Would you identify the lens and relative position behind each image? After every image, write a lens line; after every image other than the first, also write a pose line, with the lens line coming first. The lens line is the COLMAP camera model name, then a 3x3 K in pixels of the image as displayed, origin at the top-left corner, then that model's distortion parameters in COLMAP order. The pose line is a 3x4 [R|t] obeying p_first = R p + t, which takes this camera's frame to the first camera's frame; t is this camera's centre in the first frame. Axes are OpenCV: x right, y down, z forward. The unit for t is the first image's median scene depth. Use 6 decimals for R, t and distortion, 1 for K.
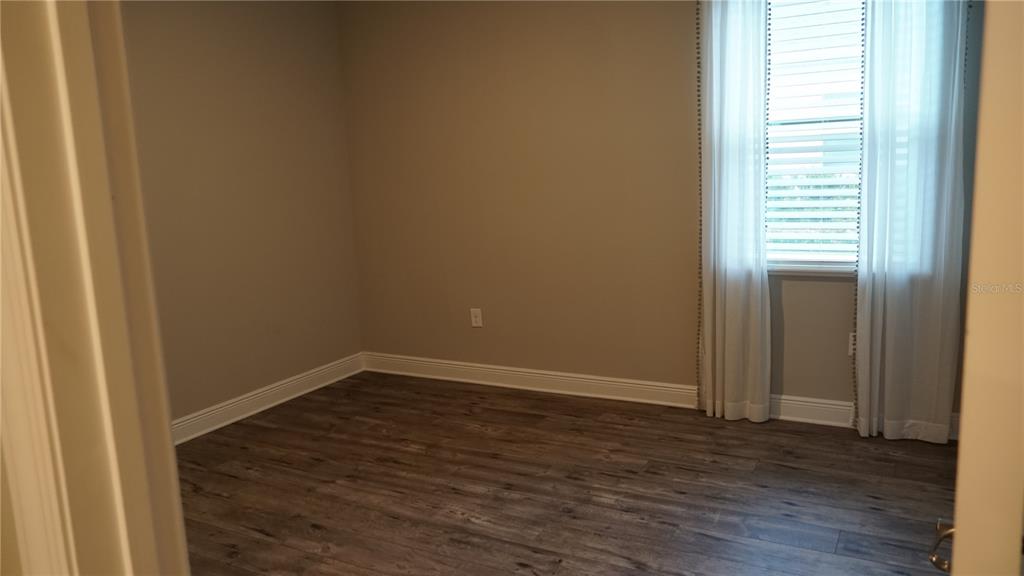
lens RADIAL K [[761.7, 0, 510.6], [0, 761.7, 281.4], [0, 0, 1]] dist [-0.033195, 0.047246]
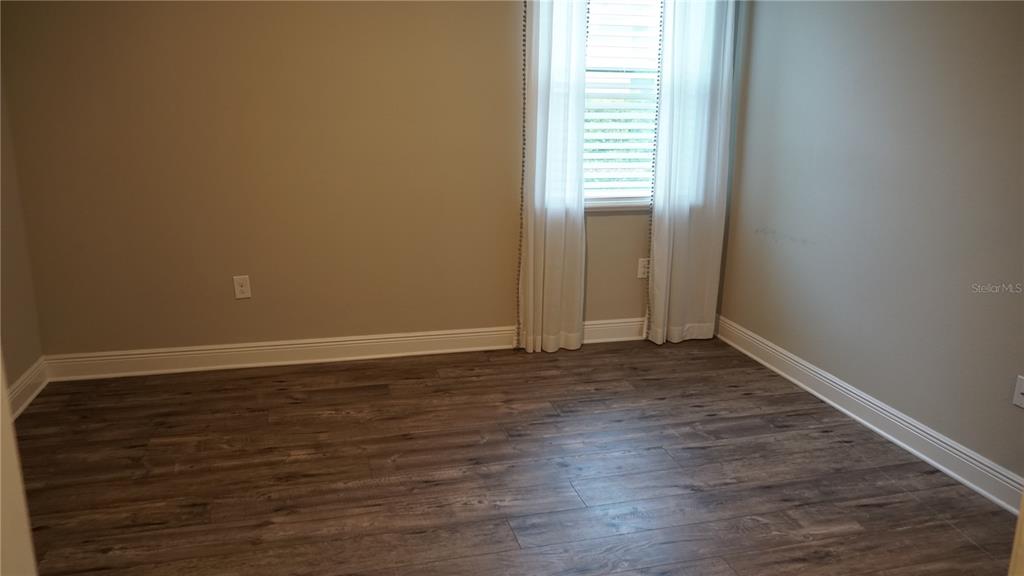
lens RADIAL K [[761.7, 0, 516.0], [0, 761.7, 281.2], [0, 0, 1]] dist [-0.033195, 0.047246]
pose [[0.727744, -0.111168, 0.676779, -0.478407], [0.063673, 0.993466, 0.094719, -0.019924], [-0.682887, -0.025839, 0.730067, 0.277151]]
